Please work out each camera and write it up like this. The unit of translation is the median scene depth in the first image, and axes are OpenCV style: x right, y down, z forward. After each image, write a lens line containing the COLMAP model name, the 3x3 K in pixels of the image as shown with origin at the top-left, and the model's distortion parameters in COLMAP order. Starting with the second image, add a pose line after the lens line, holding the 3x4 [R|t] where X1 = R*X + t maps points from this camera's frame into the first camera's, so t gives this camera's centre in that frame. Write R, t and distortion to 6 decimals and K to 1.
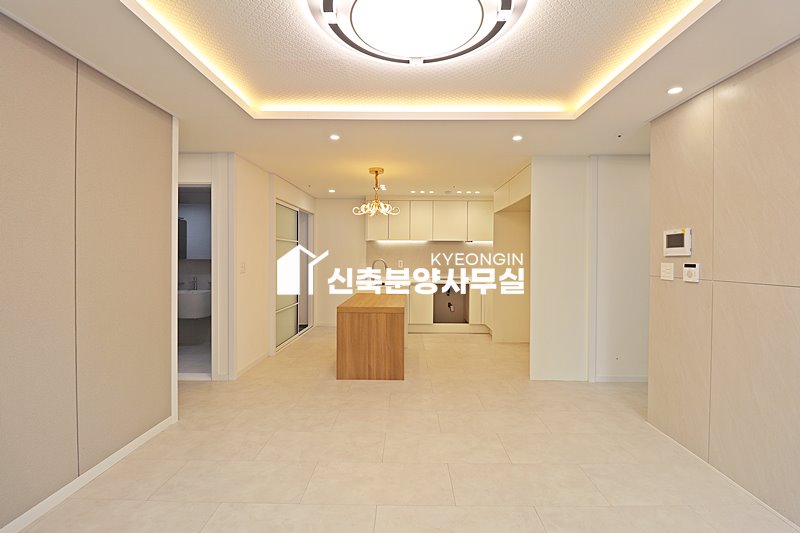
lens RADIAL K [[371.7, 0, 405.0], [0, 371.7, 263.0], [0, 0, 1]] dist [-0.004575, -0.014696]
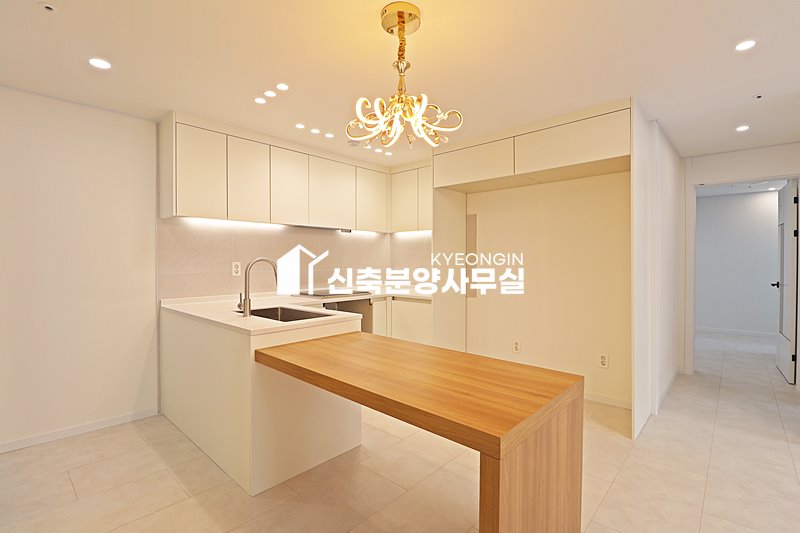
lens RADIAL K [[371.7, 0, 405.0], [0, 371.7, 263.0], [0, 0, 1]] dist [-0.004575, -0.014696]
pose [[0.666982, -0.008993, 0.745020, -0.412984], [0.015321, 0.999881, -0.001648, -0.001563], [-0.744916, 0.012514, 0.667041, 0.874966]]
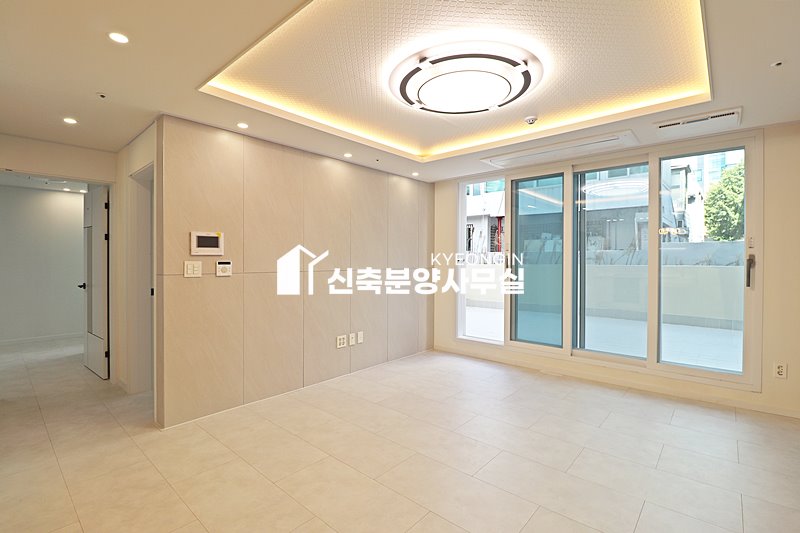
lens RADIAL K [[368.0, 0, 402.5], [0, 368.0, 261.4], [0, 0, 1]] dist [-0.001552, -0.013278]
pose [[-0.757290, -0.008833, 0.653019, -0.316452], [0.004538, 0.999813, 0.018786, -0.012002], [-0.653063, 0.017190, -0.757108, 0.973635]]
